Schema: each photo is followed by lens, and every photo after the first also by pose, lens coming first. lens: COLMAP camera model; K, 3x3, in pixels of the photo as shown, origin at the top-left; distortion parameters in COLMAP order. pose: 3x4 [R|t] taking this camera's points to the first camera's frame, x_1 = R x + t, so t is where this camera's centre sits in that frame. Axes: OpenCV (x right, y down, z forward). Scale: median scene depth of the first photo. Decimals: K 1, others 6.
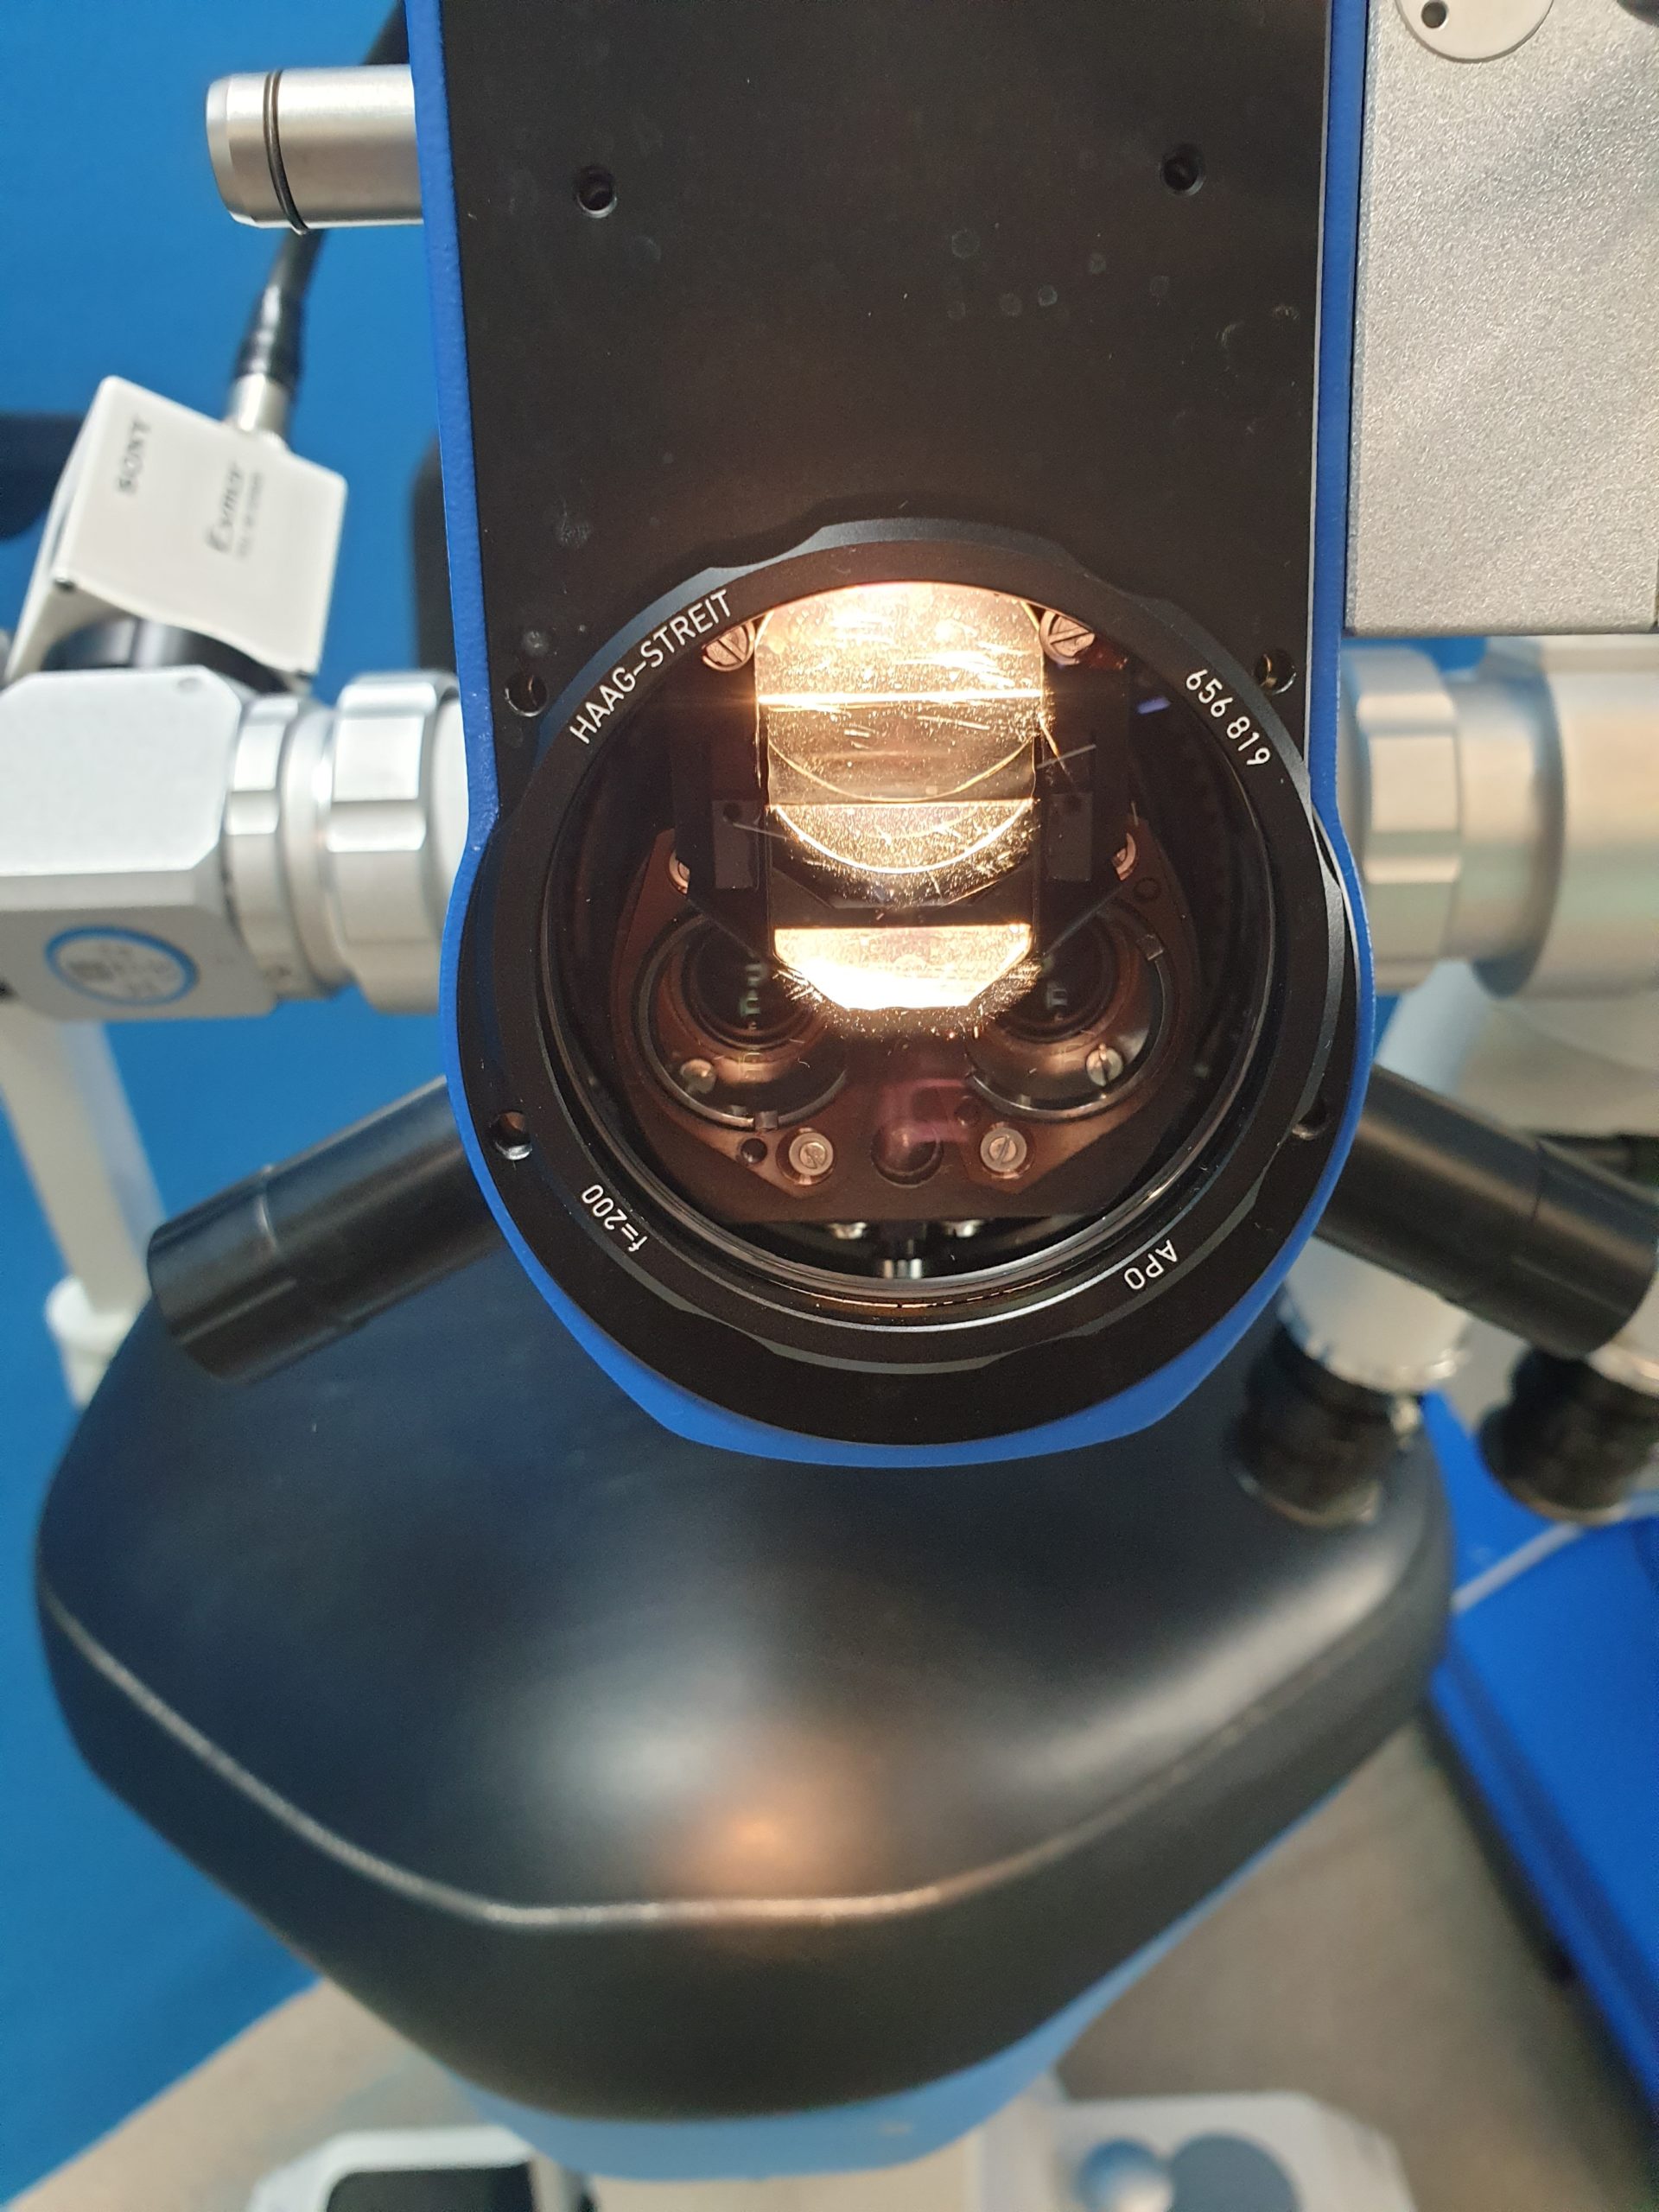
lens RADIAL K [[1671.0, 0, 829.5], [0, 1671.0, 1106.0], [0, 0, 1]] dist [0.003866, 0.006348]
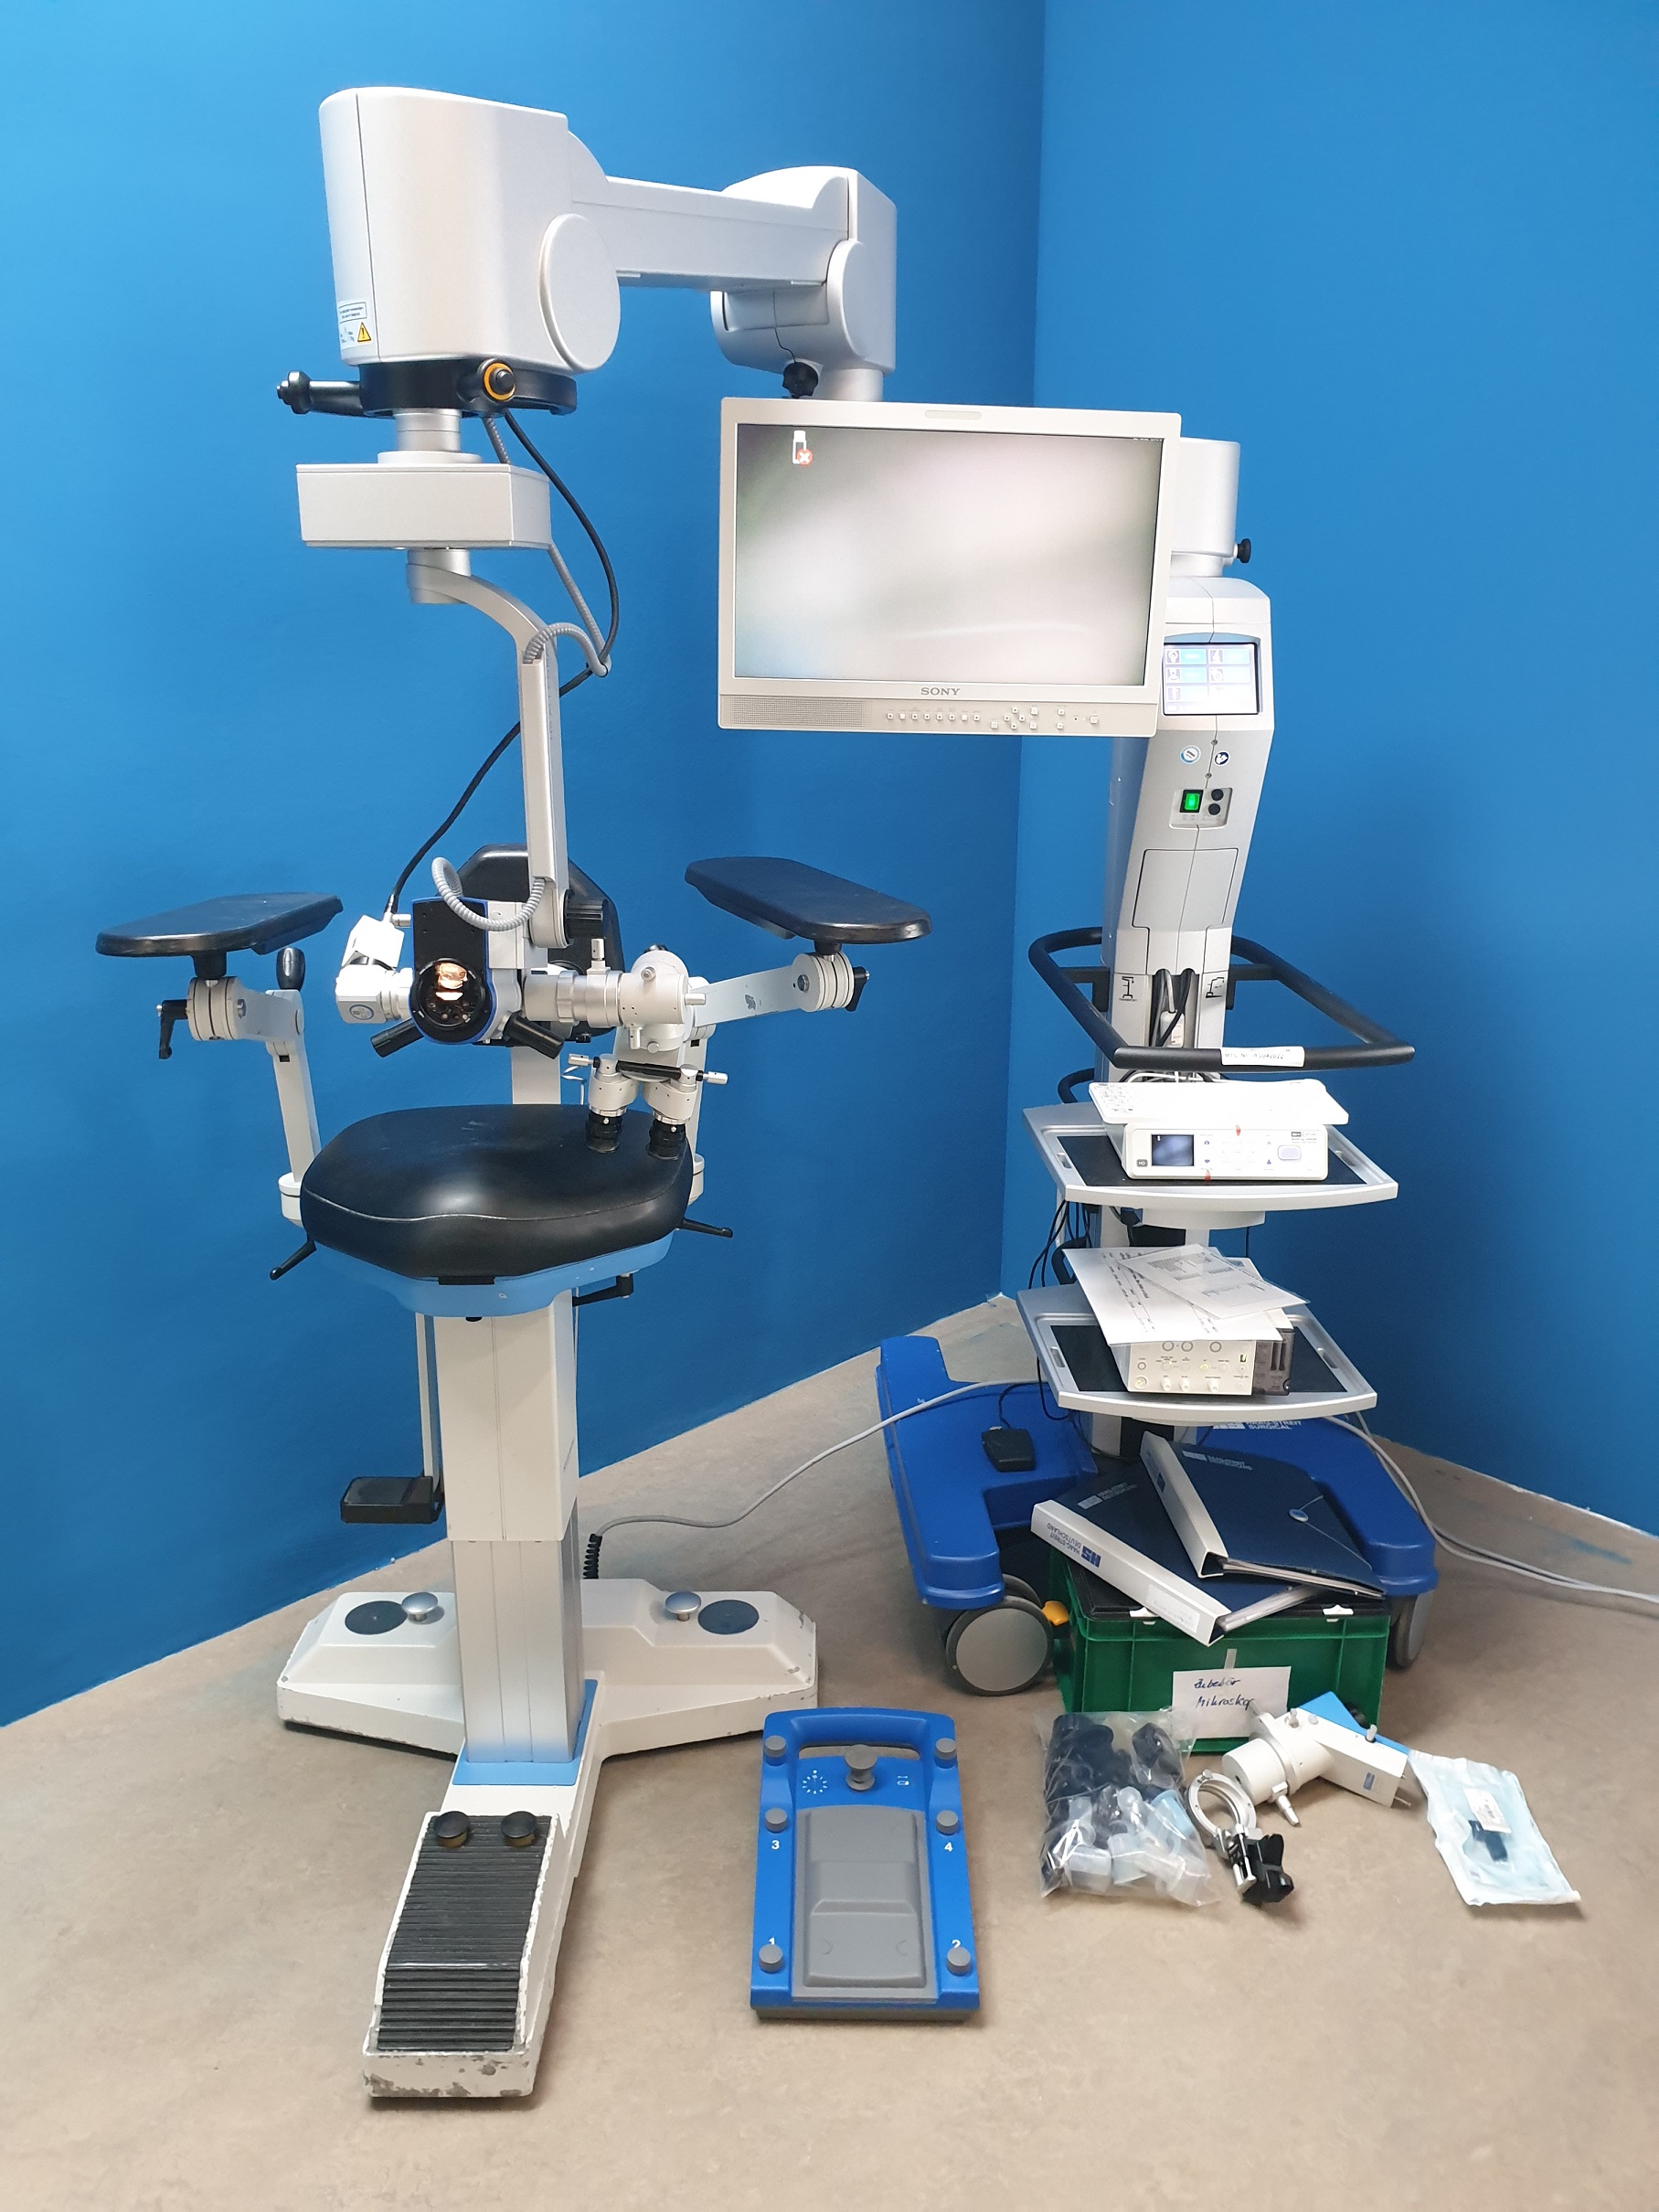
lens RADIAL K [[1671.0, 0, 829.5], [0, 1671.0, 1106.0], [0, 0, 1]] dist [0.003866, 0.006348]
pose [[0.999301, 0.019296, -0.032009, 1.535340], [-0.024217, 0.986613, -0.161274, 1.236704], [0.028468, 0.161936, 0.986391, -5.087379]]
